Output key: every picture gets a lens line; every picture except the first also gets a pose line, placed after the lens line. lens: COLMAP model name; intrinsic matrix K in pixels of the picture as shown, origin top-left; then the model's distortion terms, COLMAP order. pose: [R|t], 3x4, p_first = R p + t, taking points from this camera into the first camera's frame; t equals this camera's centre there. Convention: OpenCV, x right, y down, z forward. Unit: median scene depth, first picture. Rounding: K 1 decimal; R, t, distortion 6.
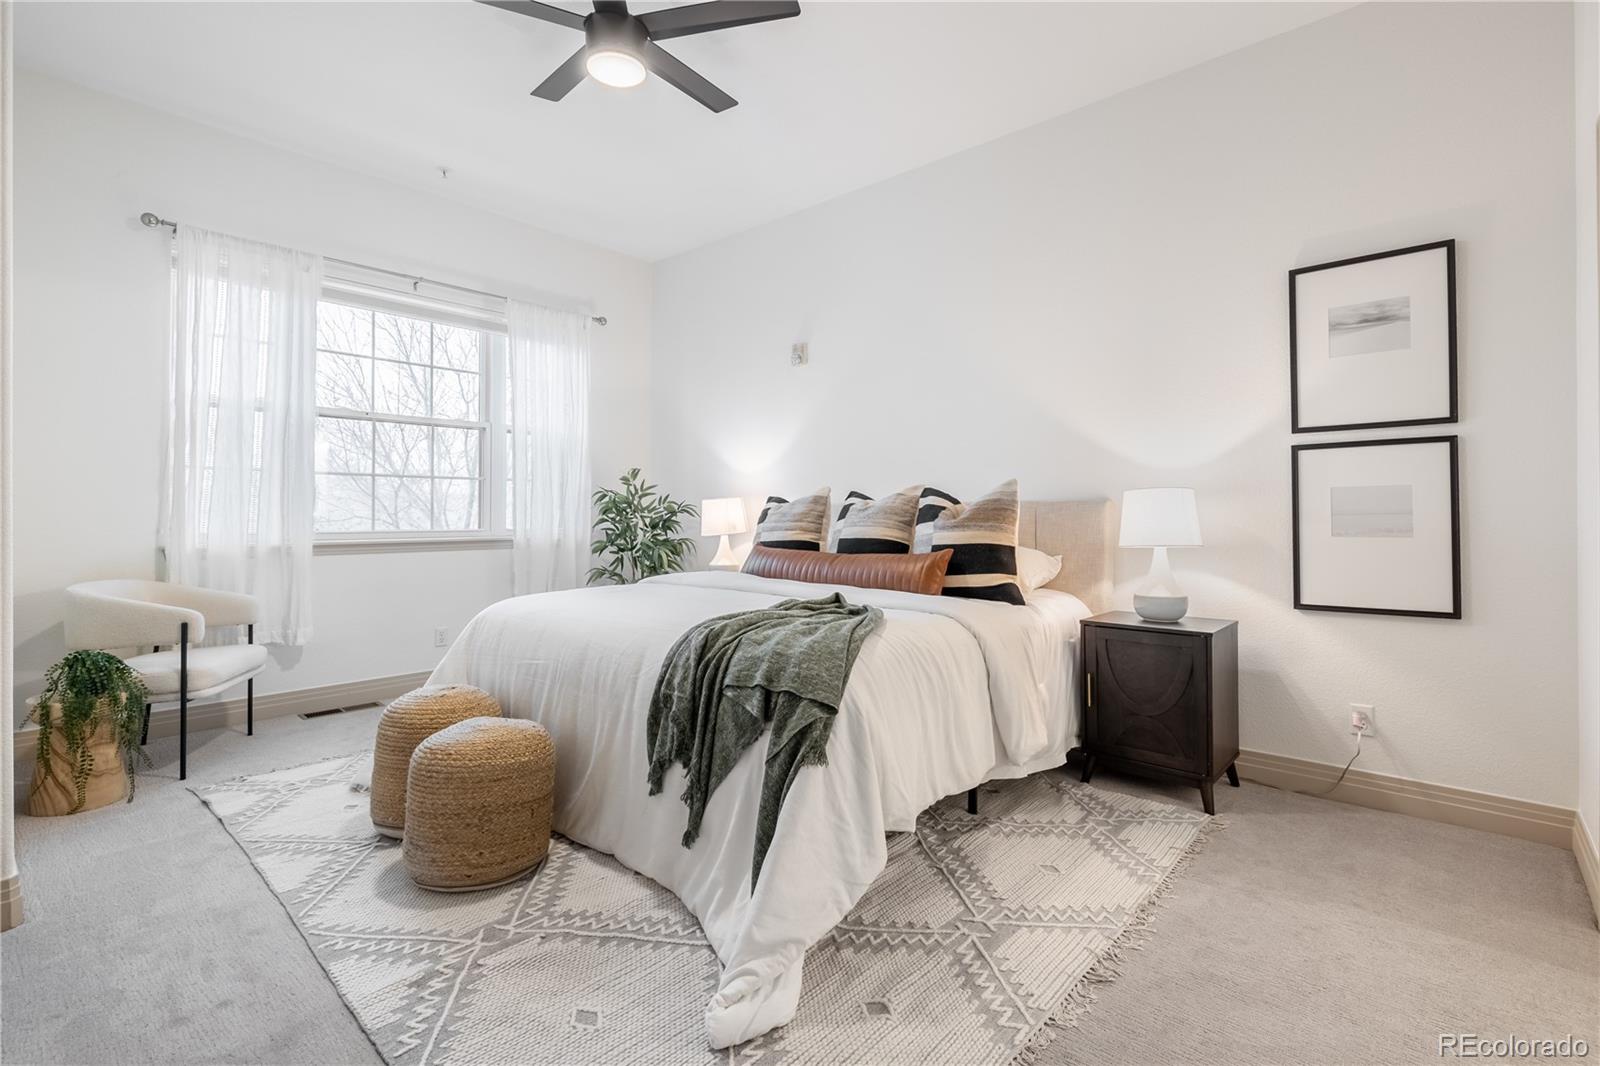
lens RADIAL K [[717.8, 0, 806.9], [0, 717.8, 503.3], [0, 0, 1]] dist [-0.000917, 0.000005]
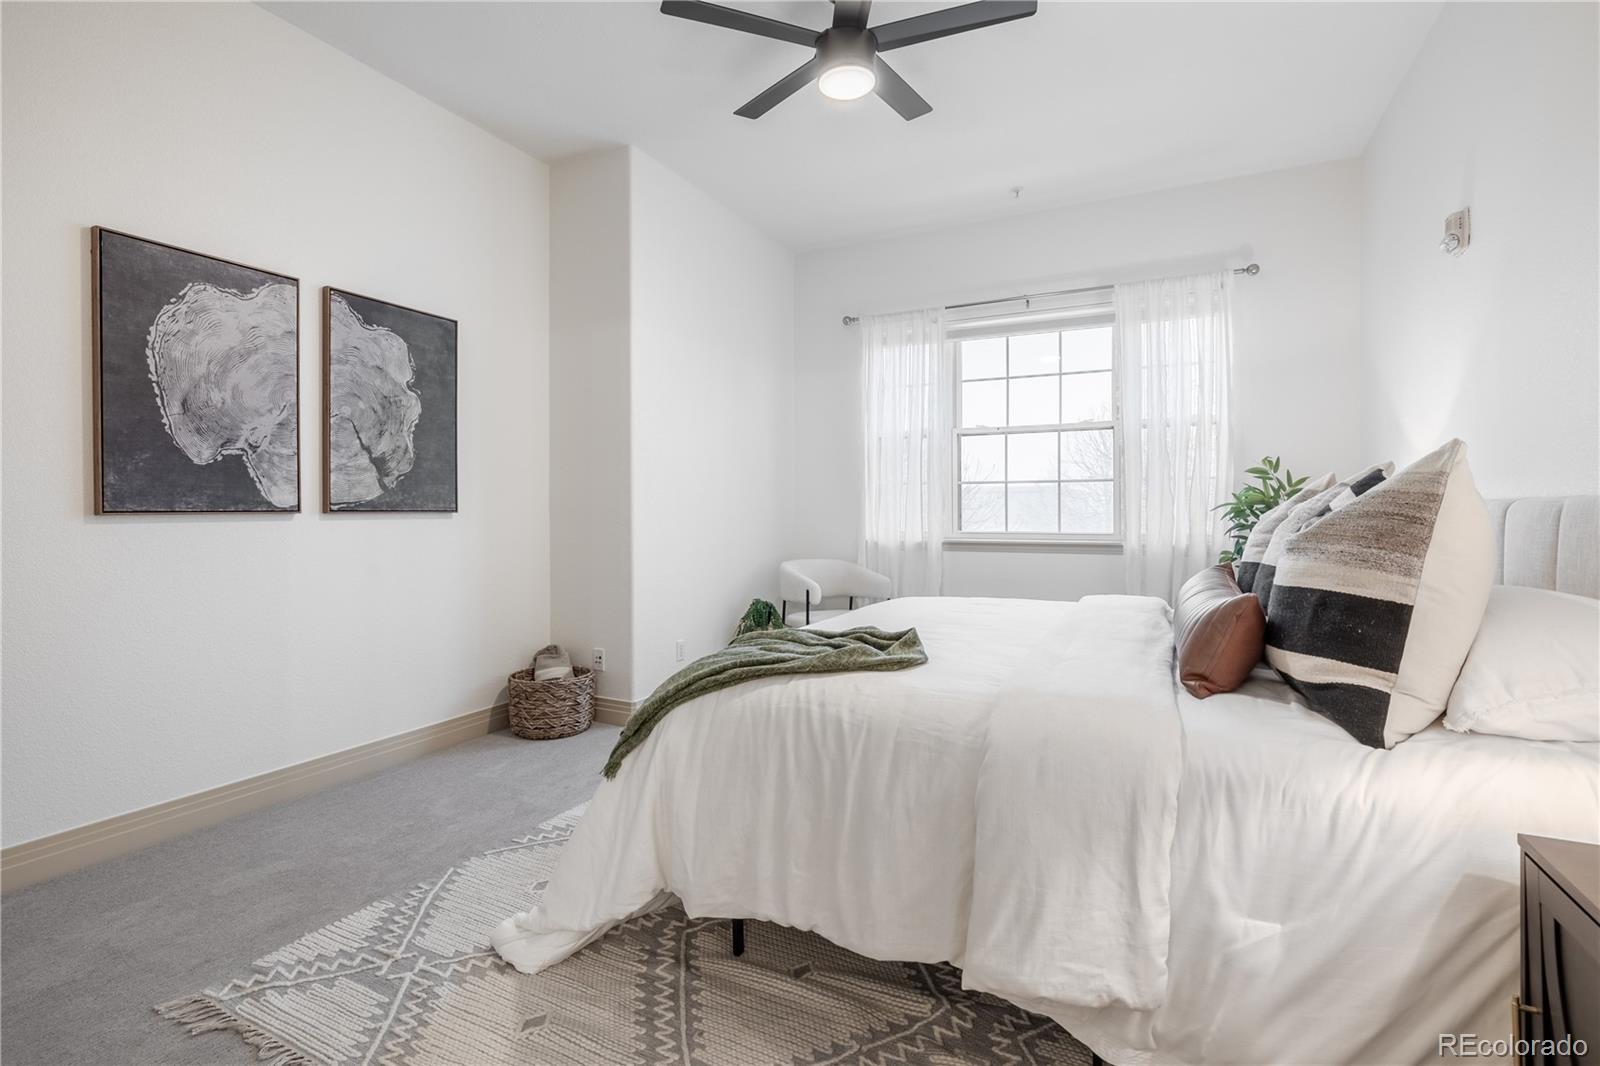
lens RADIAL K [[700.4, 0, 759.6], [0, 700.4, 516.8], [0, 0, 1]] dist [-0.002586, -0.000265]
pose [[0.291616, 0.002229, -0.956533, 0.336452], [0.016796, 0.999831, 0.007451, -0.000549], [0.956388, -0.018239, 0.291529, 0.308954]]
